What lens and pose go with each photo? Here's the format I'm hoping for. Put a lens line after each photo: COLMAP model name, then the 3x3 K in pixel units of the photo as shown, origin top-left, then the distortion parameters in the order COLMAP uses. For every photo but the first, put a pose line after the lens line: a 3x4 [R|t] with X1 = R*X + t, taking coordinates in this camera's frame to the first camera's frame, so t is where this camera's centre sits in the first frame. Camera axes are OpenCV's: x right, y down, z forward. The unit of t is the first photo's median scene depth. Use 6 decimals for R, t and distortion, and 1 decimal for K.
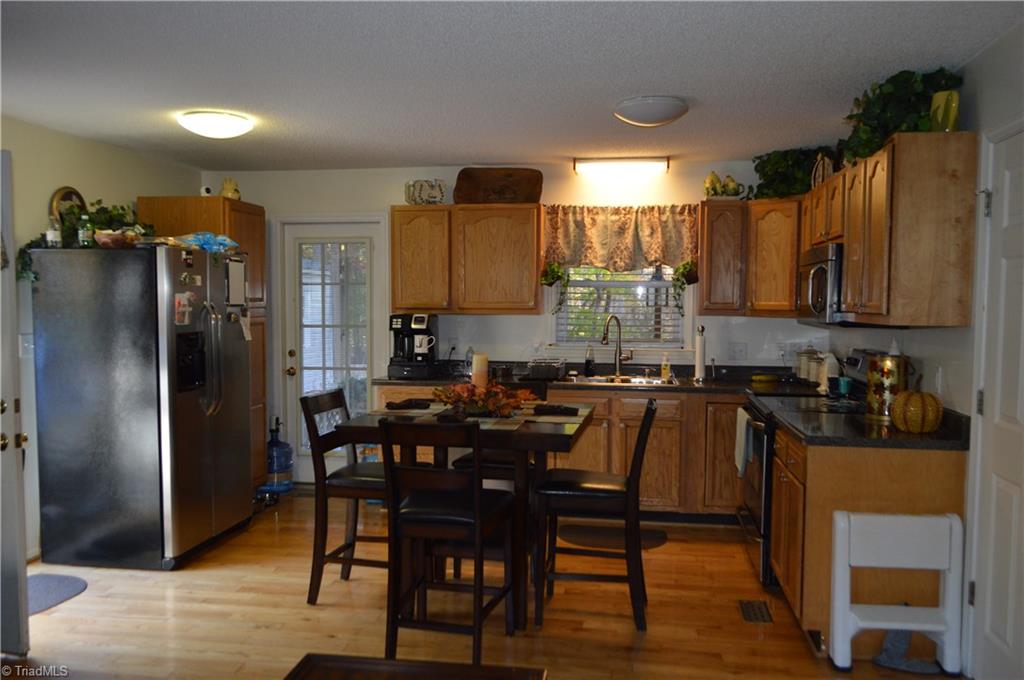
lens RADIAL K [[822.0, 0, 514.7], [0, 822.0, 352.7], [0, 0, 1]] dist [0.013989, -0.003865]
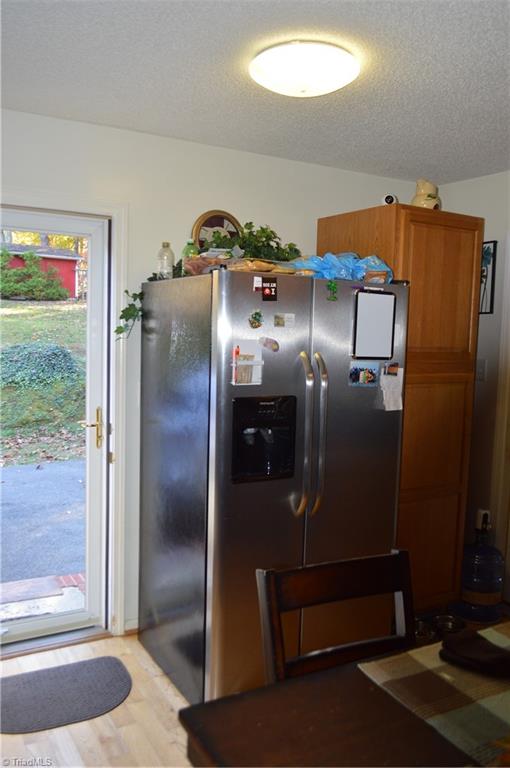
lens RADIAL K [[638.6, 0, 254.8], [0, 638.6, 385.6], [0, 0, 1]] dist [-0.037202, -0.000109]
pose [[0.623942, 0.082797, -0.777072, 0.008690], [-0.076130, 0.996082, 0.045004, -0.054622], [0.777754, 0.031079, 0.627800, 0.636948]]
